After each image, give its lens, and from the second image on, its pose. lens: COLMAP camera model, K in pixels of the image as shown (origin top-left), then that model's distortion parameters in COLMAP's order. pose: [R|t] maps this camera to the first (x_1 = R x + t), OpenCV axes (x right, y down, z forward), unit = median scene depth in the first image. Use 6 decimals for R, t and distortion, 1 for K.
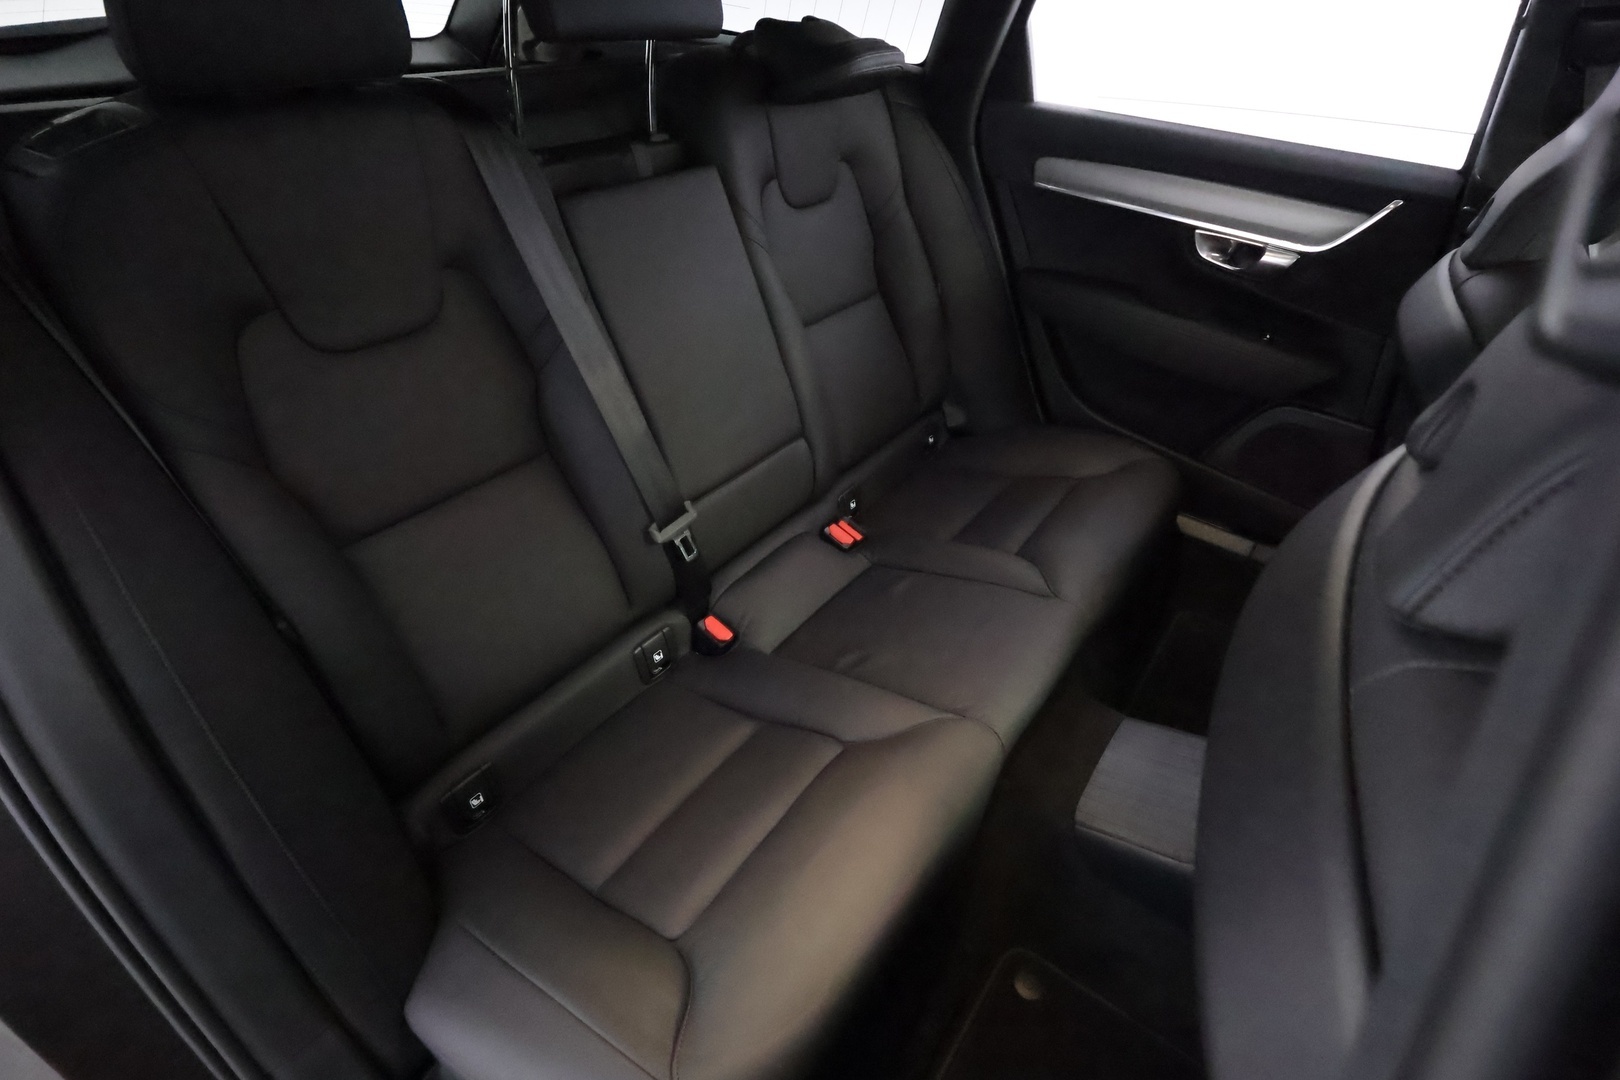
lens RADIAL K [[798.5, 0, 804.5], [0, 798.5, 534.4], [0, 0, 1]] dist [-0.003753, 0.002614]
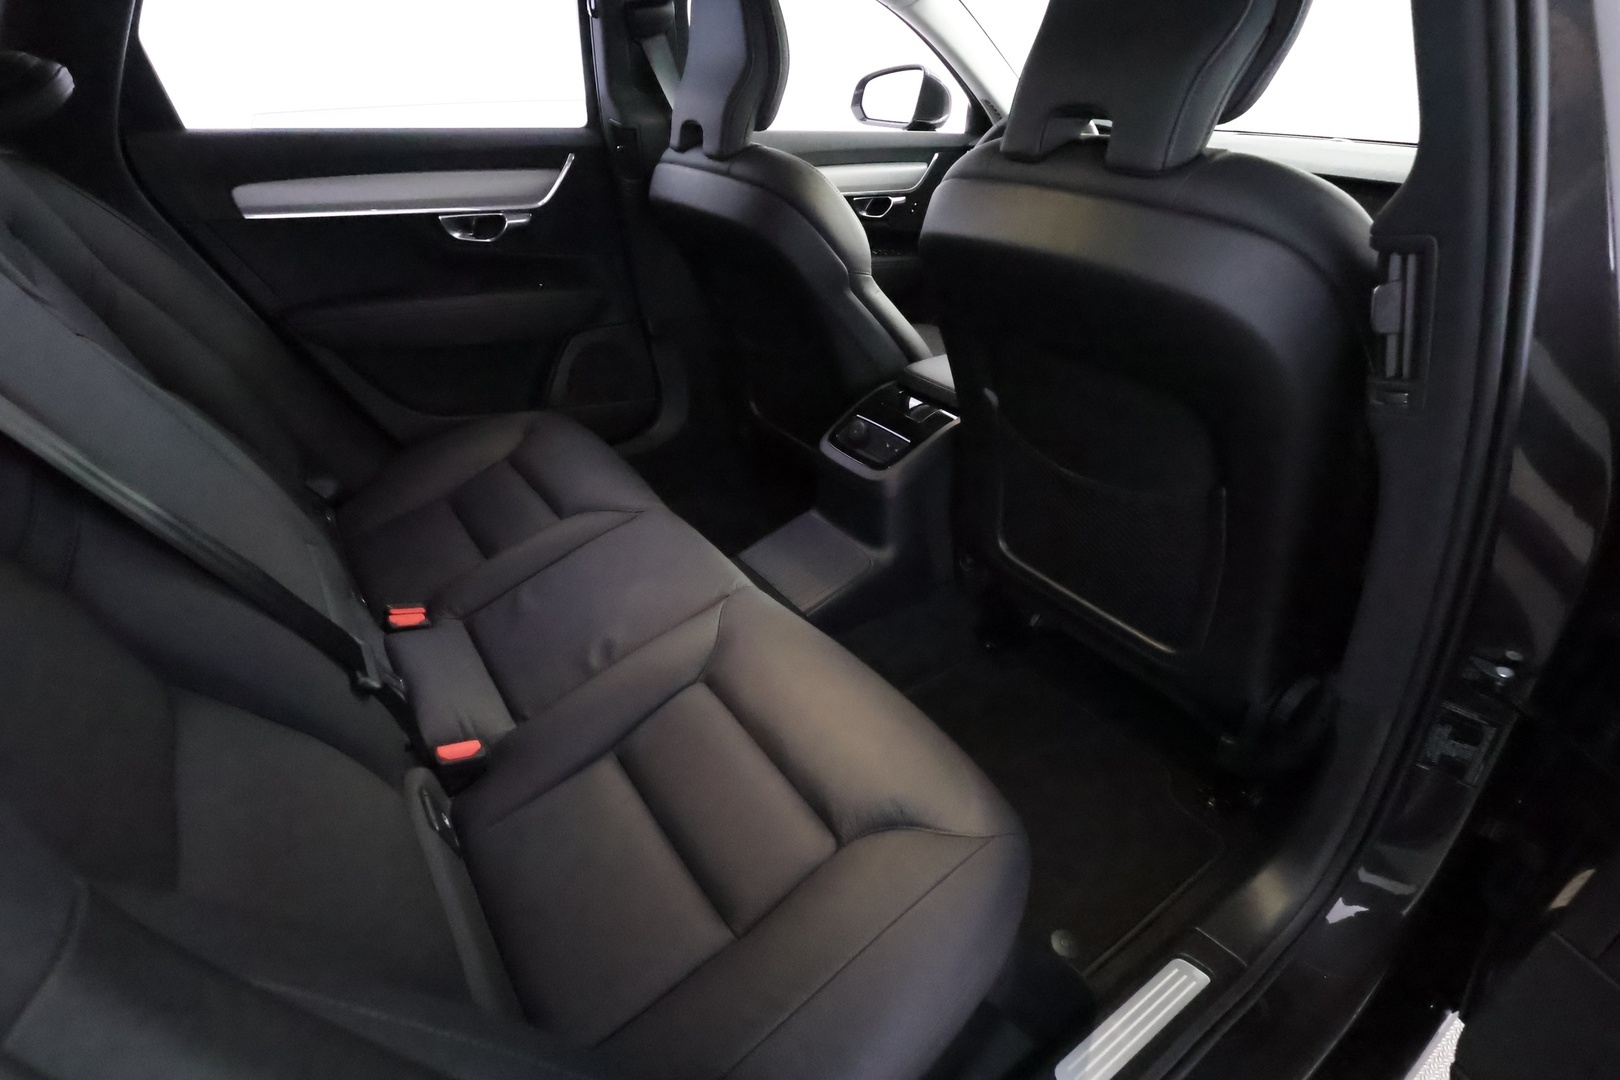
lens RADIAL K [[798.5, 0, 808.8], [0, 798.5, 545.9], [0, 0, 1]] dist [-0.003753, 0.002614]
pose [[0.321979, -0.521860, 0.789932, -0.455974], [0.557894, 0.778694, 0.287036, -0.066768], [-0.764908, 0.348279, 0.541866, 0.190874]]
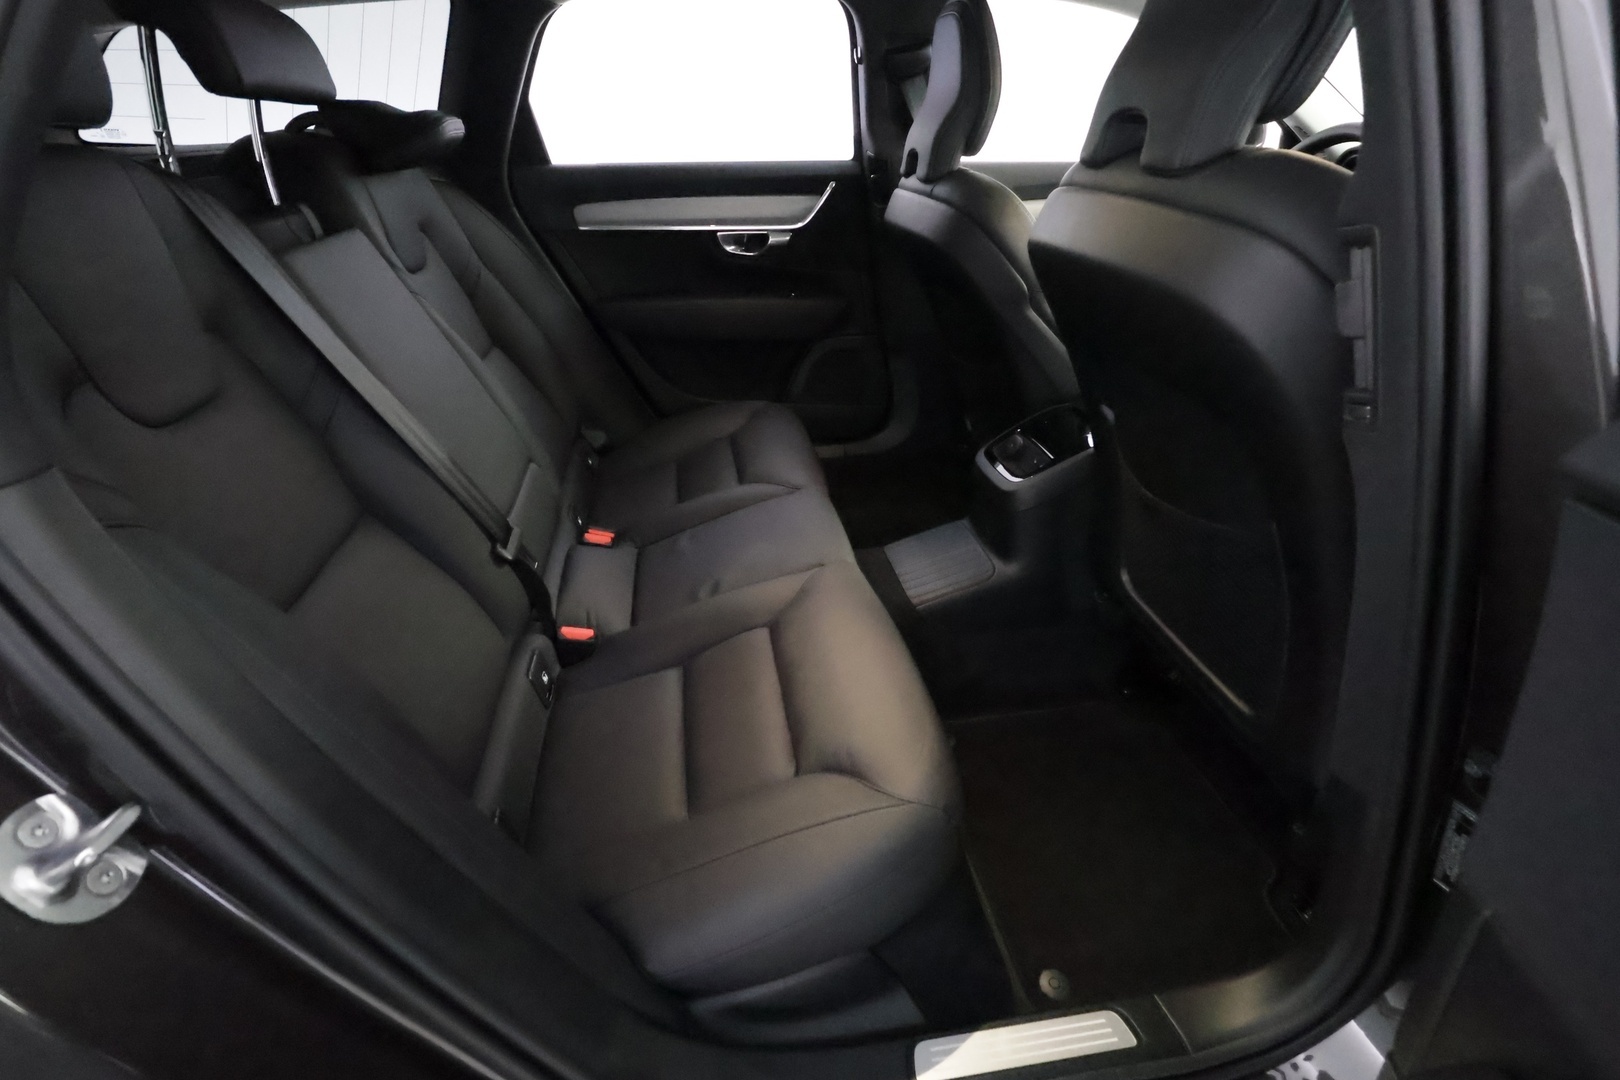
lens RADIAL K [[798.5, 0, 808.3], [0, 798.5, 547.7], [0, 0, 1]] dist [-0.003753, 0.002614]
pose [[0.704891, -0.390629, 0.592062, -0.403793], [0.463327, 0.885585, 0.032666, 0.109739], [-0.537082, 0.251292, 0.805230, -0.013074]]
